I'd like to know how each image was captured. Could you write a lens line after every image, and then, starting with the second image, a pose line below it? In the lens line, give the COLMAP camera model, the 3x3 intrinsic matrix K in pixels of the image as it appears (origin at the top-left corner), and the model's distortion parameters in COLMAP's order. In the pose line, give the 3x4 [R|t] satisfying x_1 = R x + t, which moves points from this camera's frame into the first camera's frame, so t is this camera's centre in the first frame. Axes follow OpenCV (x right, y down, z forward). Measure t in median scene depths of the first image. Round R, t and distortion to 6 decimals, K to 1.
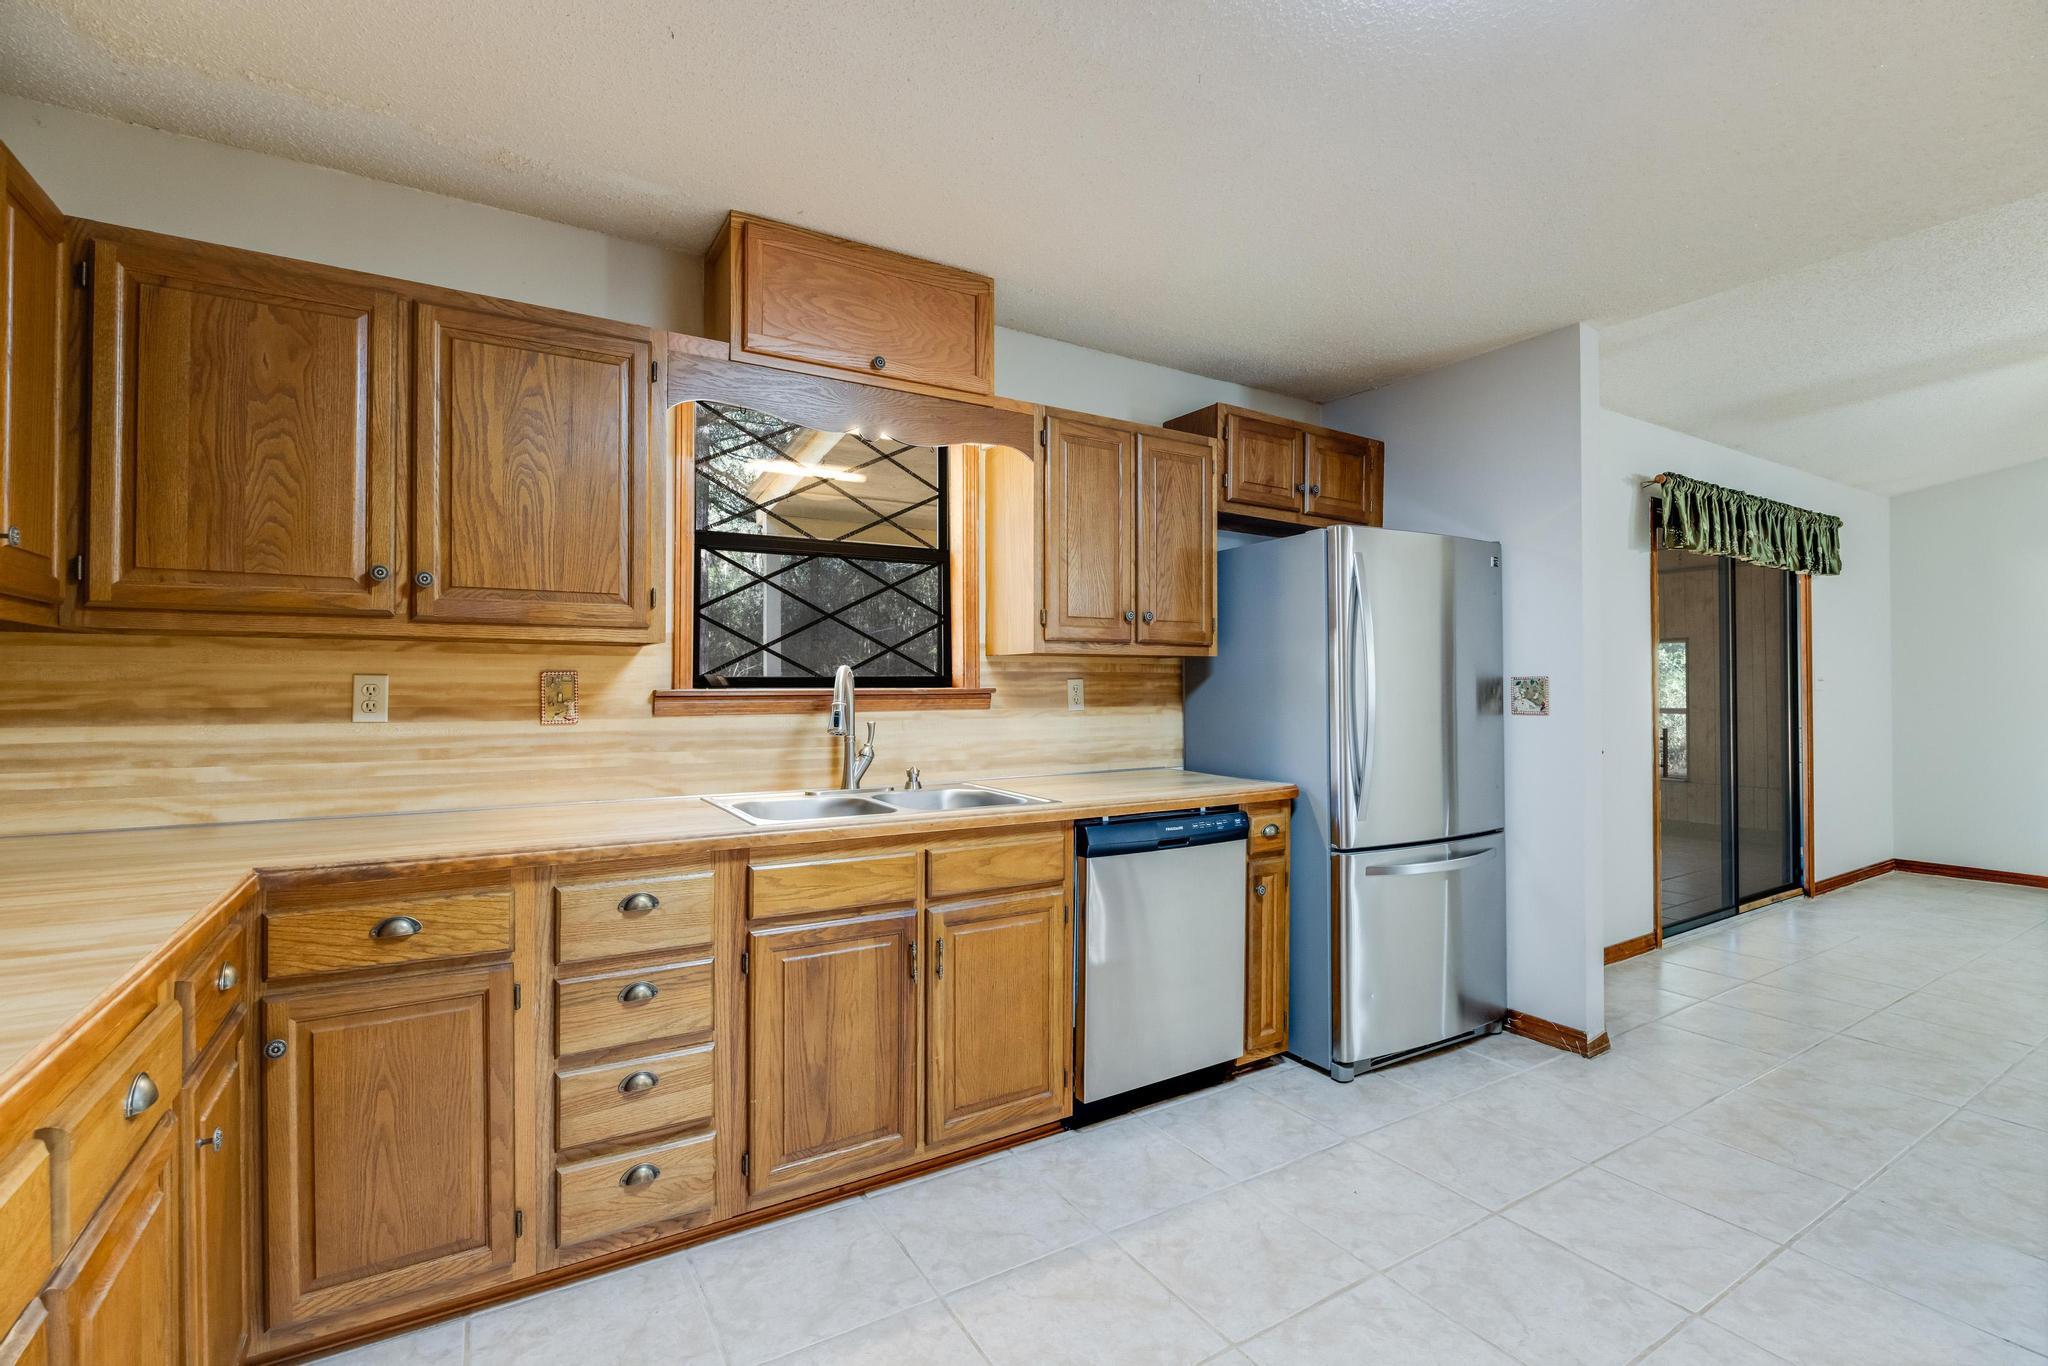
lens RADIAL K [[913.5, 0, 1021.6], [0, 913.5, 690.3], [0, 0, 1]] dist [-0.007010, -0.000208]
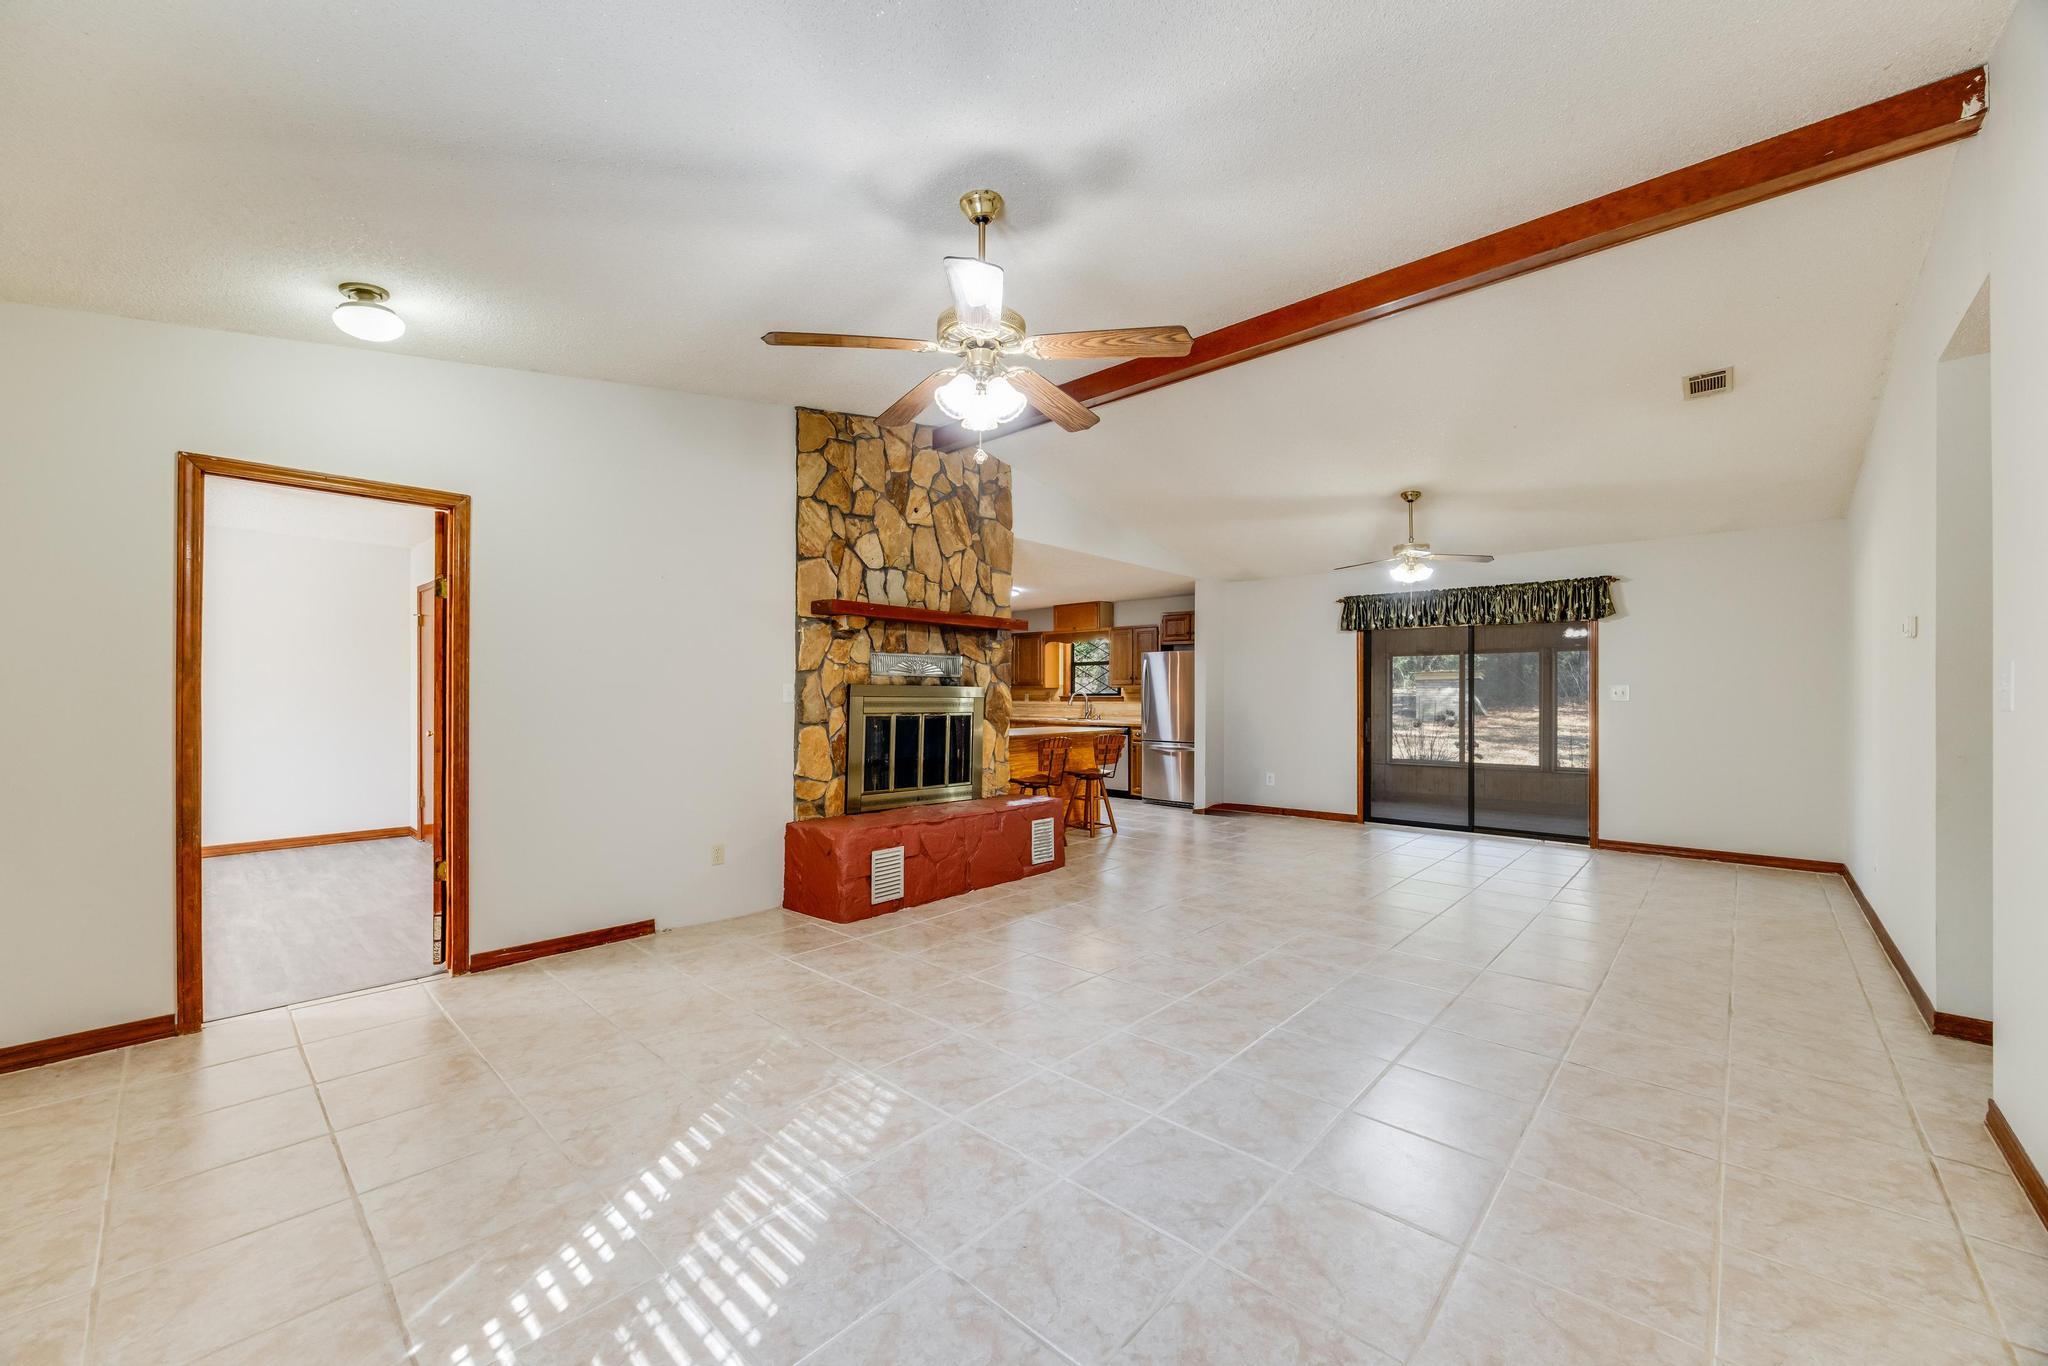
lens RADIAL K [[787.8, 0, 1027.7], [0, 787.8, 692.9], [0, 0, 1]] dist [0.000260, 0.000104]
pose [[0.276342, 0.001705, -0.961058, 4.278905], [-0.004857, 0.999988, 0.000378, -0.022472], [0.961047, 0.004563, 0.276347, -0.444023]]
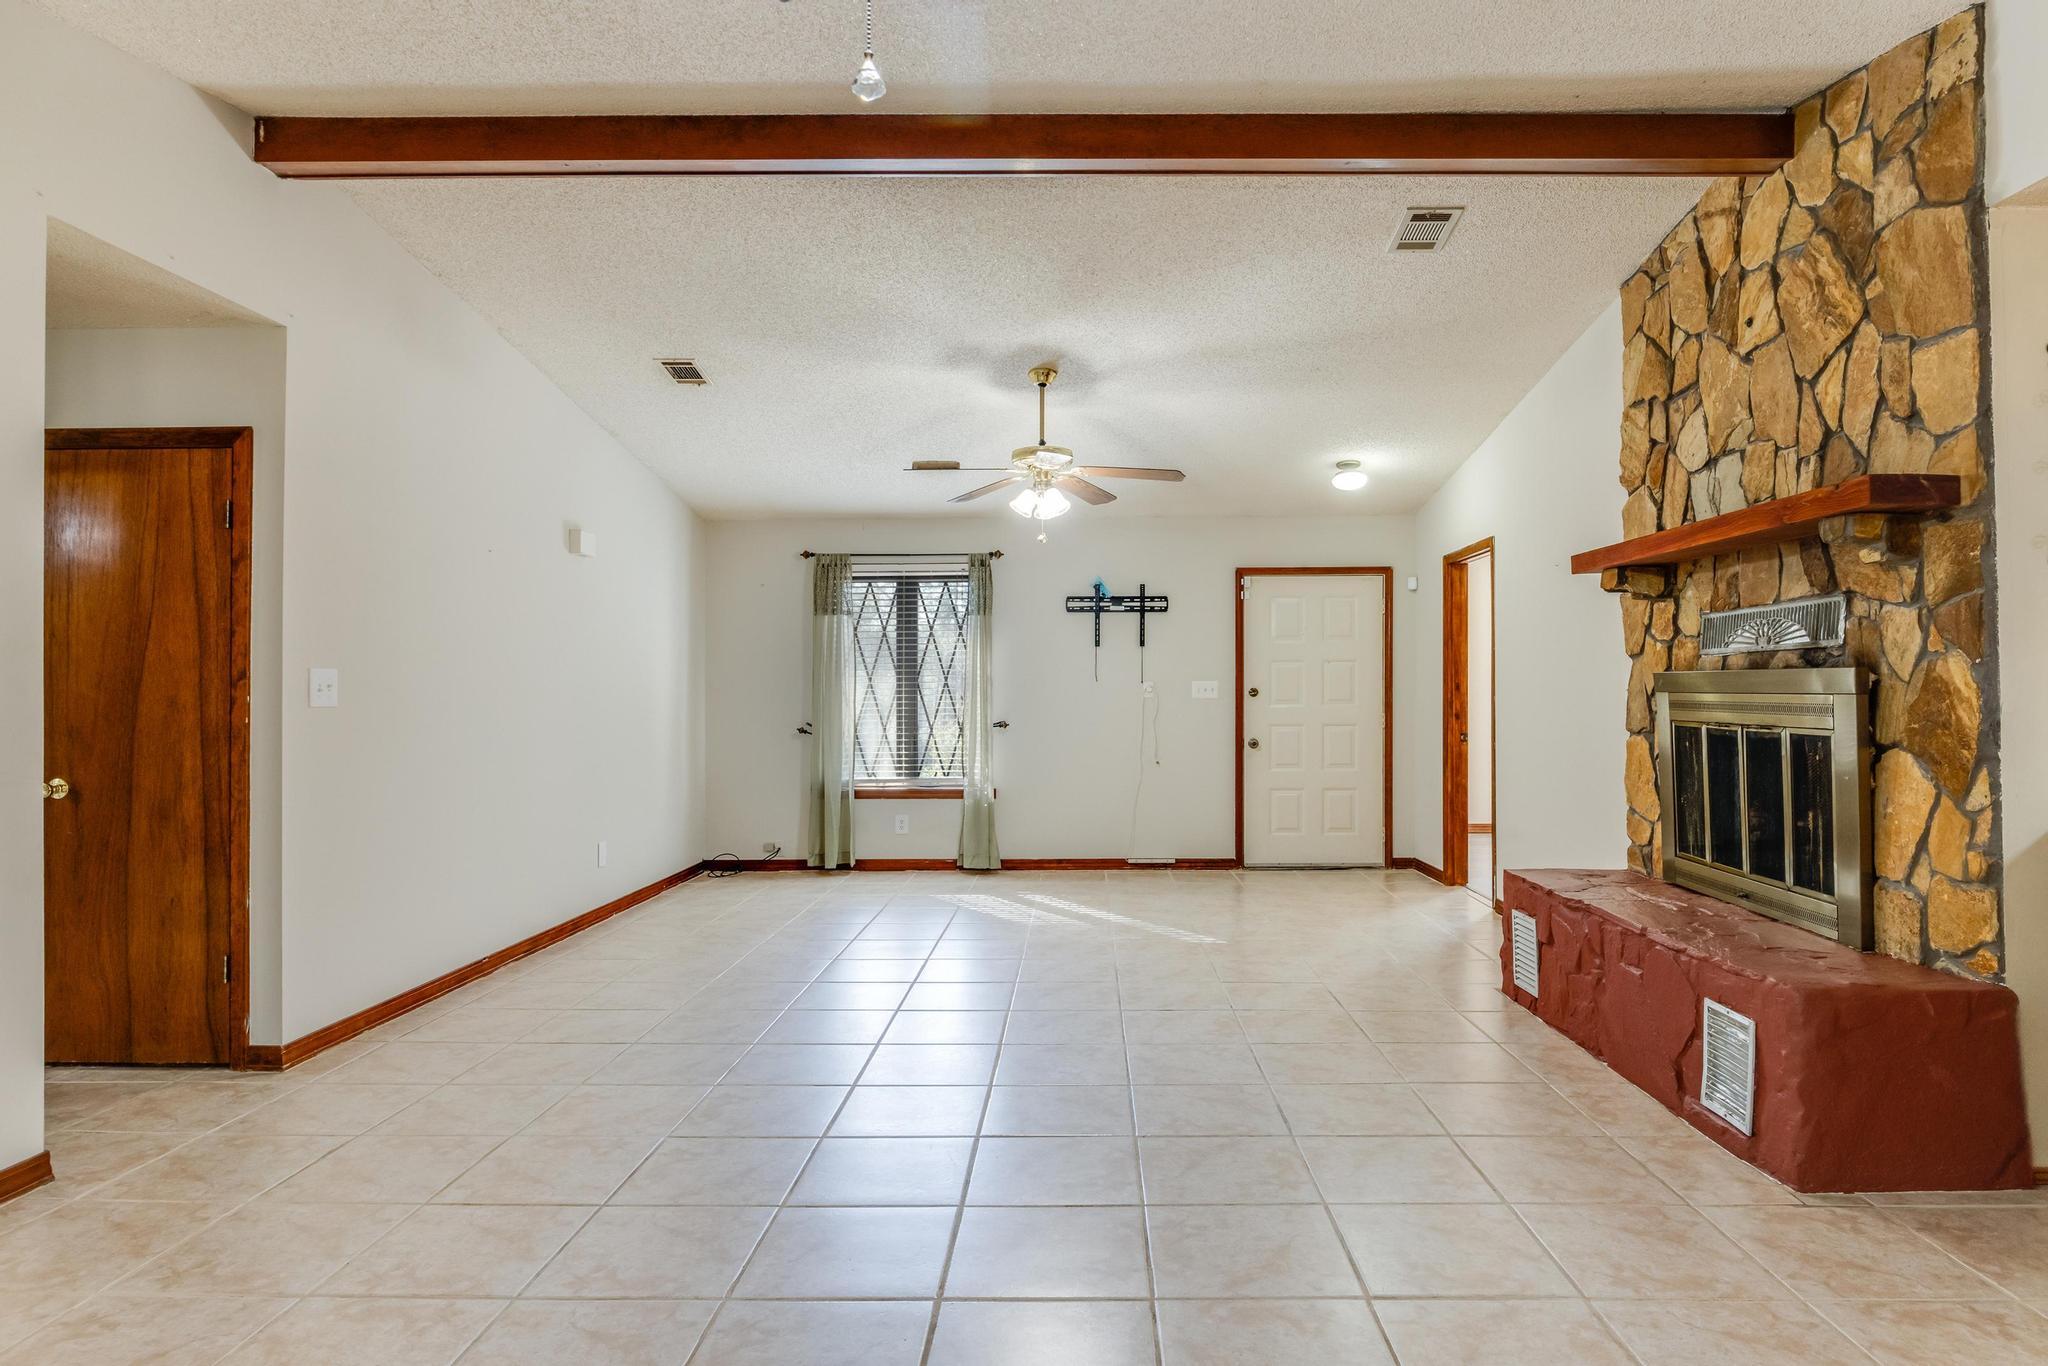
lens RADIAL K [[1096.9, 0, 1073.0], [0, 1096.9, 681.8], [0, 0, 1]] dist [-0.003864, -0.001316]
pose [[-0.847478, 0.014969, 0.530619, 1.859257], [0.008583, 0.999858, -0.014498, -0.008563], [-0.530761, -0.007733, -0.847486, 1.876093]]
